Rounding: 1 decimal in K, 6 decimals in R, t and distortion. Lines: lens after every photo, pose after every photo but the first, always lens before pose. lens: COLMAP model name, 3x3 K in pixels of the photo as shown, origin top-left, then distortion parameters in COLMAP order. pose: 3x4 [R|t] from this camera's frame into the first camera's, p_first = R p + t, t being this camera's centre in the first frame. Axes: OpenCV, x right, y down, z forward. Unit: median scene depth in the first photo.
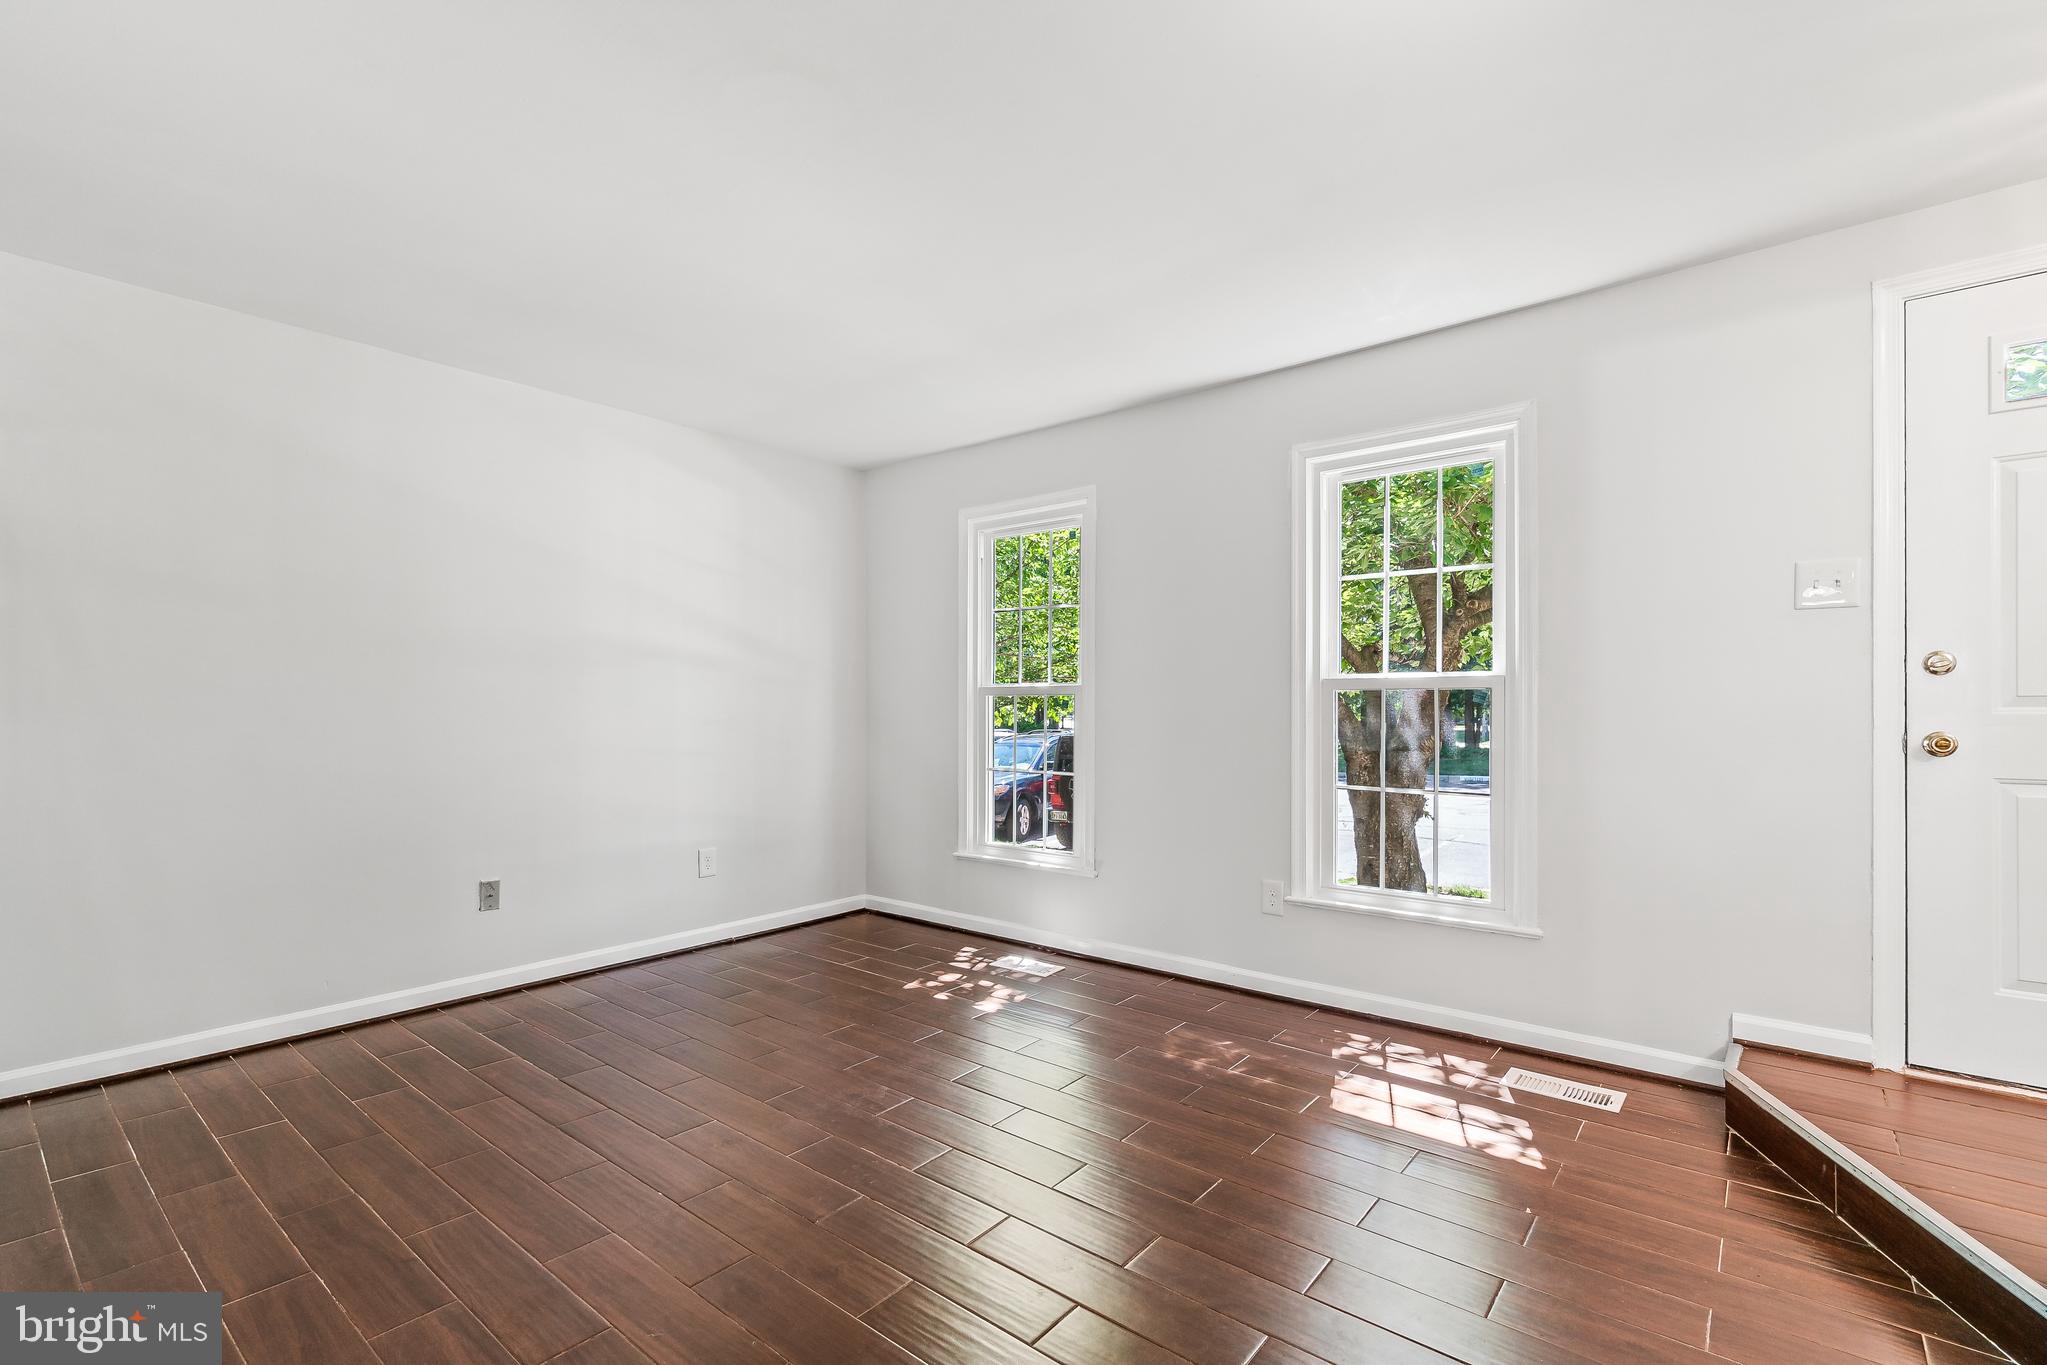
lens RADIAL K [[896.1, 0, 1010.9], [0, 896.1, 707.6], [0, 0, 1]] dist [-0.002729, 0.000590]
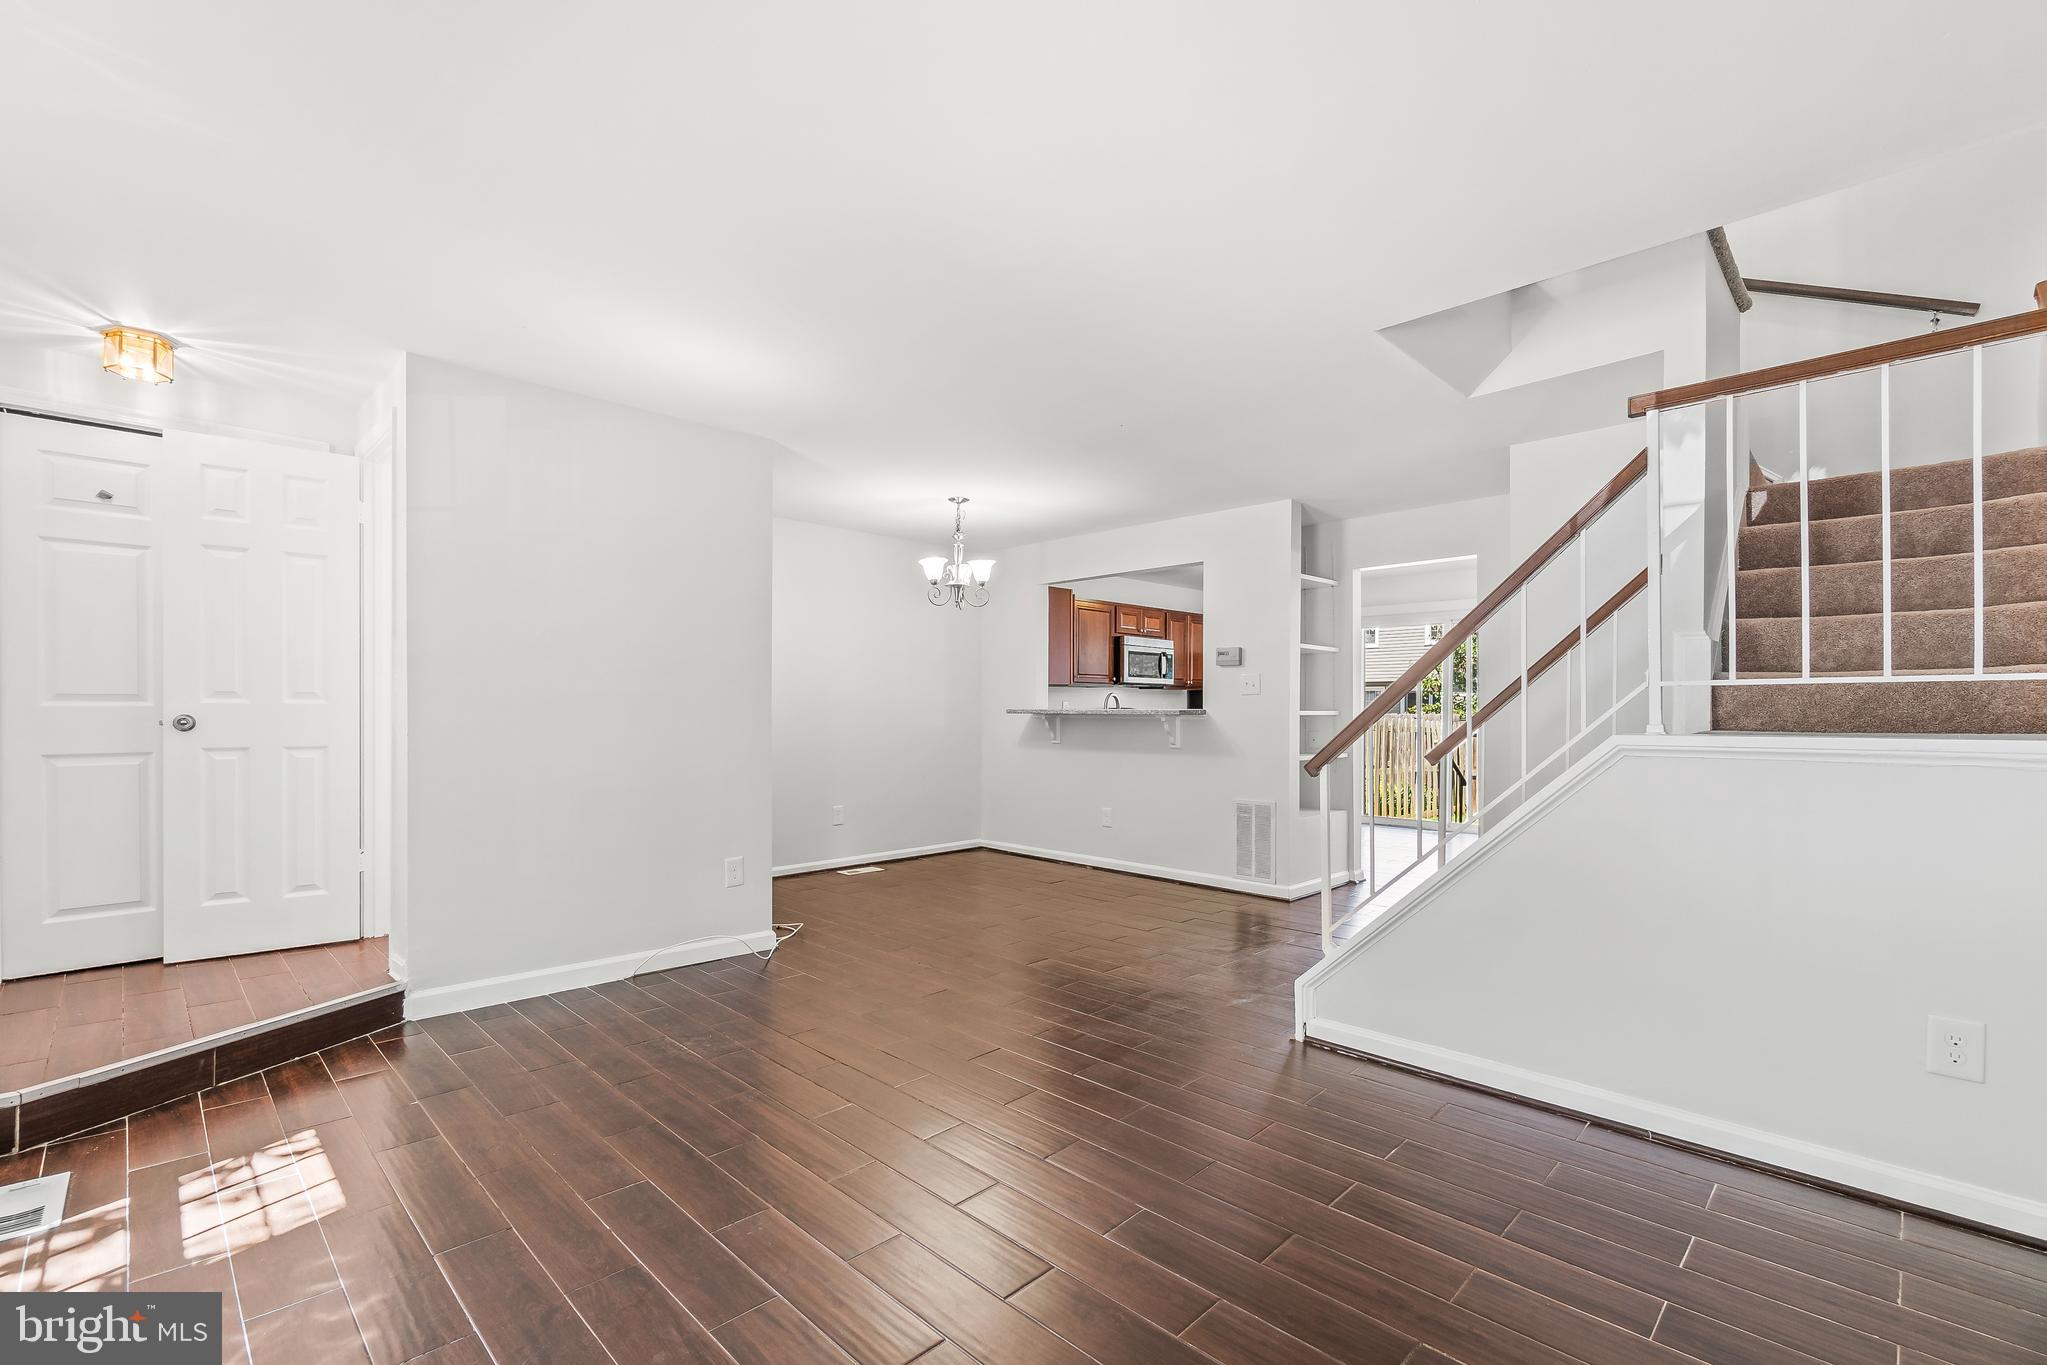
lens RADIAL K [[896.1, 0, 1010.9], [0, 896.1, 707.6], [0, 0, 1]] dist [-0.002729, 0.000590]
pose [[-0.994342, -0.004427, 0.106131, -0.246526], [-0.004110, 0.999986, 0.003205, -0.002273], [-0.106144, 0.002751, -0.994347, 1.352422]]
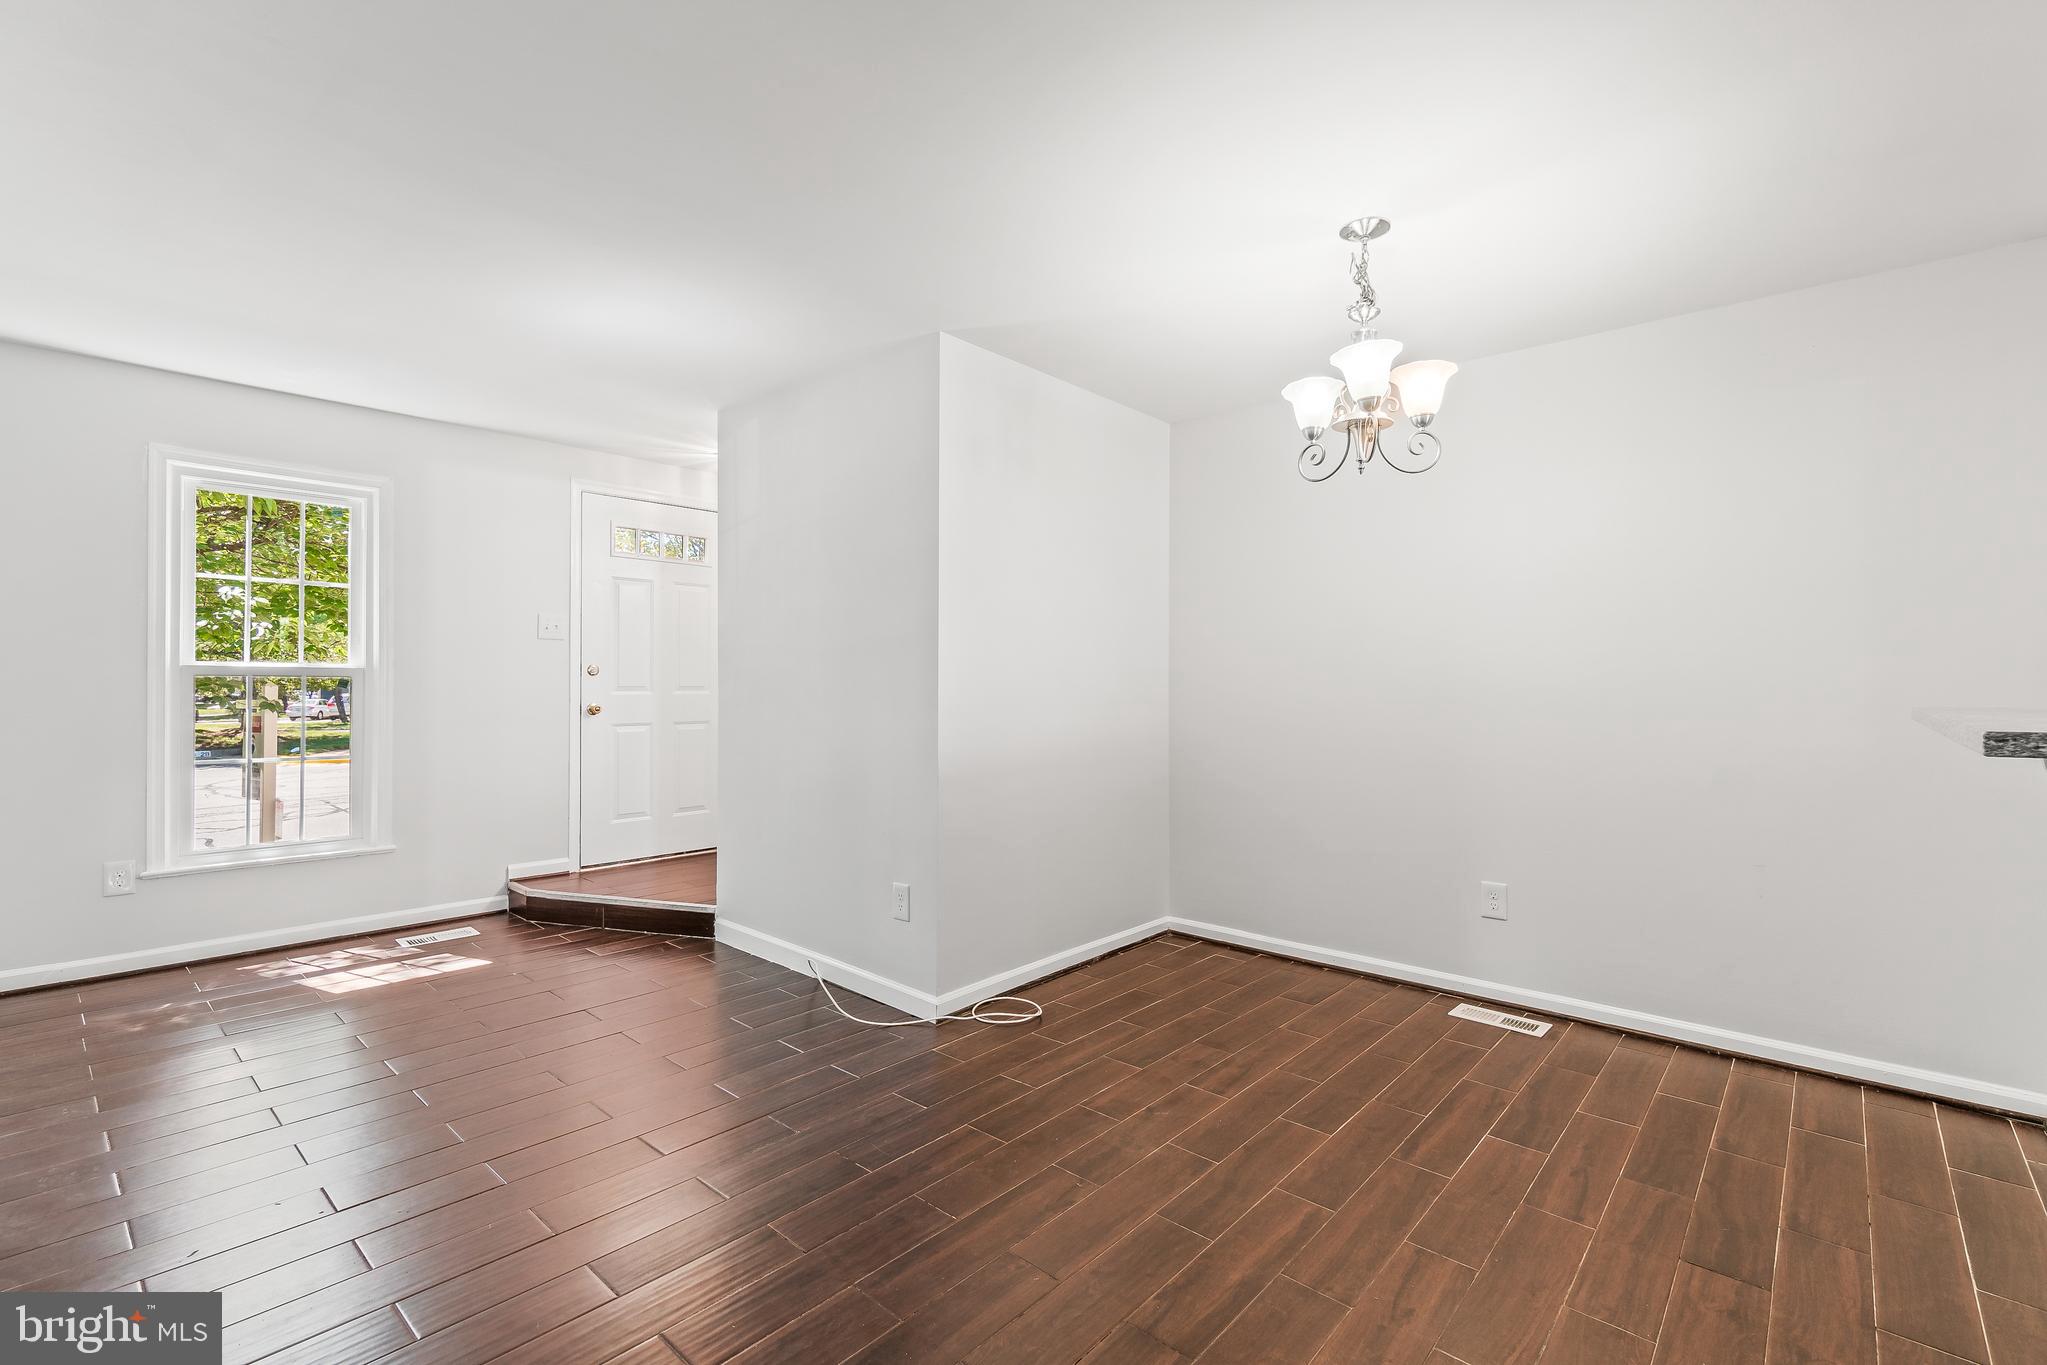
lens RADIAL K [[895.1, 0, 1034.0], [0, 895.1, 686.9], [0, 0, 1]] dist [-0.000150, 0.000294]
pose [[0.048191, 0.004430, 0.998828, -0.732057], [-0.000943, 0.999990, -0.004390, -0.001663], [-0.998838, -0.000731, 0.048195, -0.093566]]
